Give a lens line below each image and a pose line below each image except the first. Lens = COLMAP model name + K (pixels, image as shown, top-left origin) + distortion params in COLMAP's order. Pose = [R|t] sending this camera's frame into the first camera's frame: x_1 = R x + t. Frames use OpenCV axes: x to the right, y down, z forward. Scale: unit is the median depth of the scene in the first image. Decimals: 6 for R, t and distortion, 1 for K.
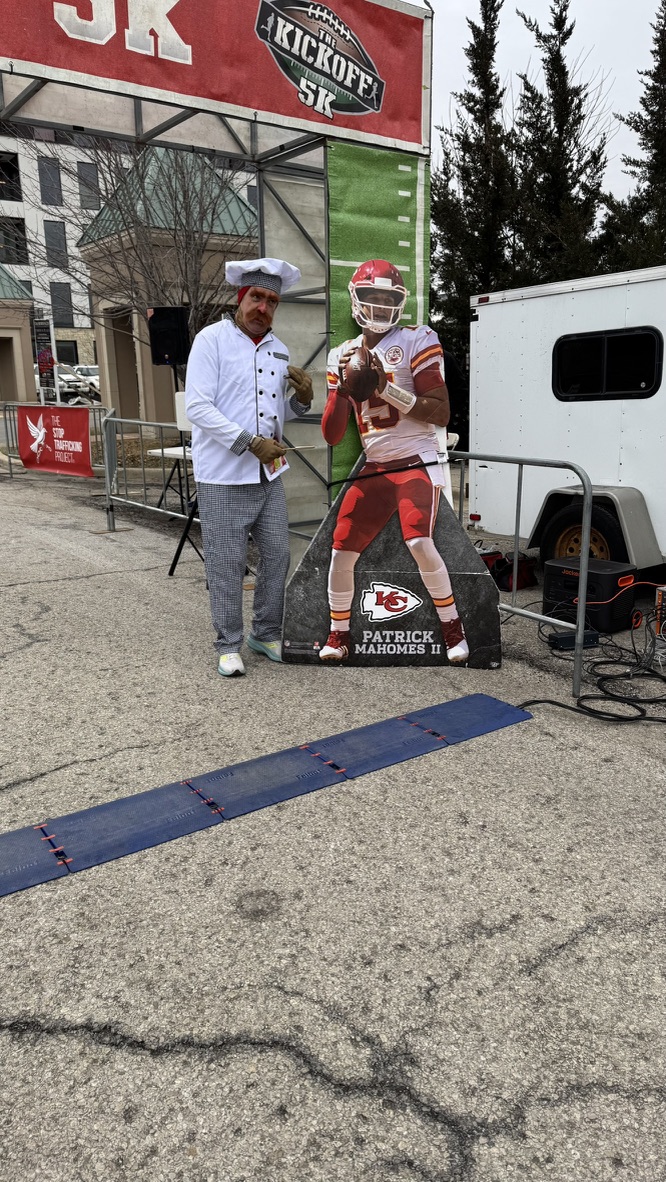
lens RADIAL K [[829.3, 0, 343.2], [0, 829.3, 581.0], [0, 0, 1]] dist [0.088503, -0.084414]
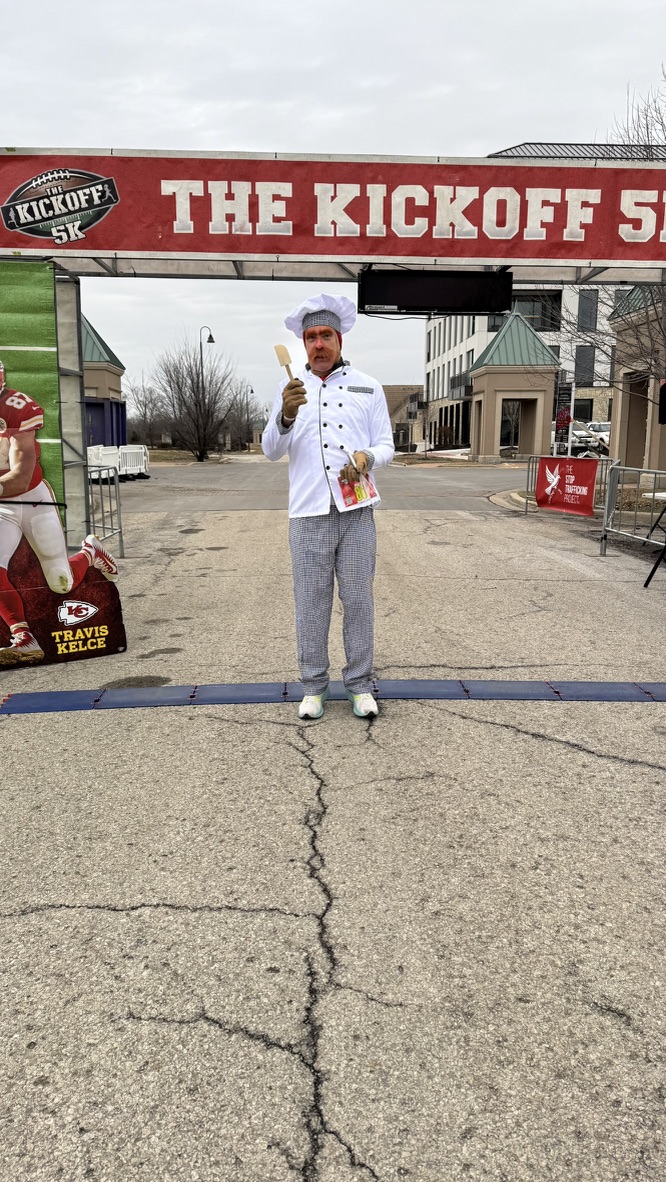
lens RADIAL K [[829.3, 0, 342.8], [0, 829.3, 570.9], [0, 0, 1]] dist [0.088503, -0.084414]
pose [[0.836476, 0.105245, -0.537803, 0.047183], [-0.145185, 0.988877, -0.032296, 0.039954], [0.528422, 0.105096, 0.842452, -0.169034]]
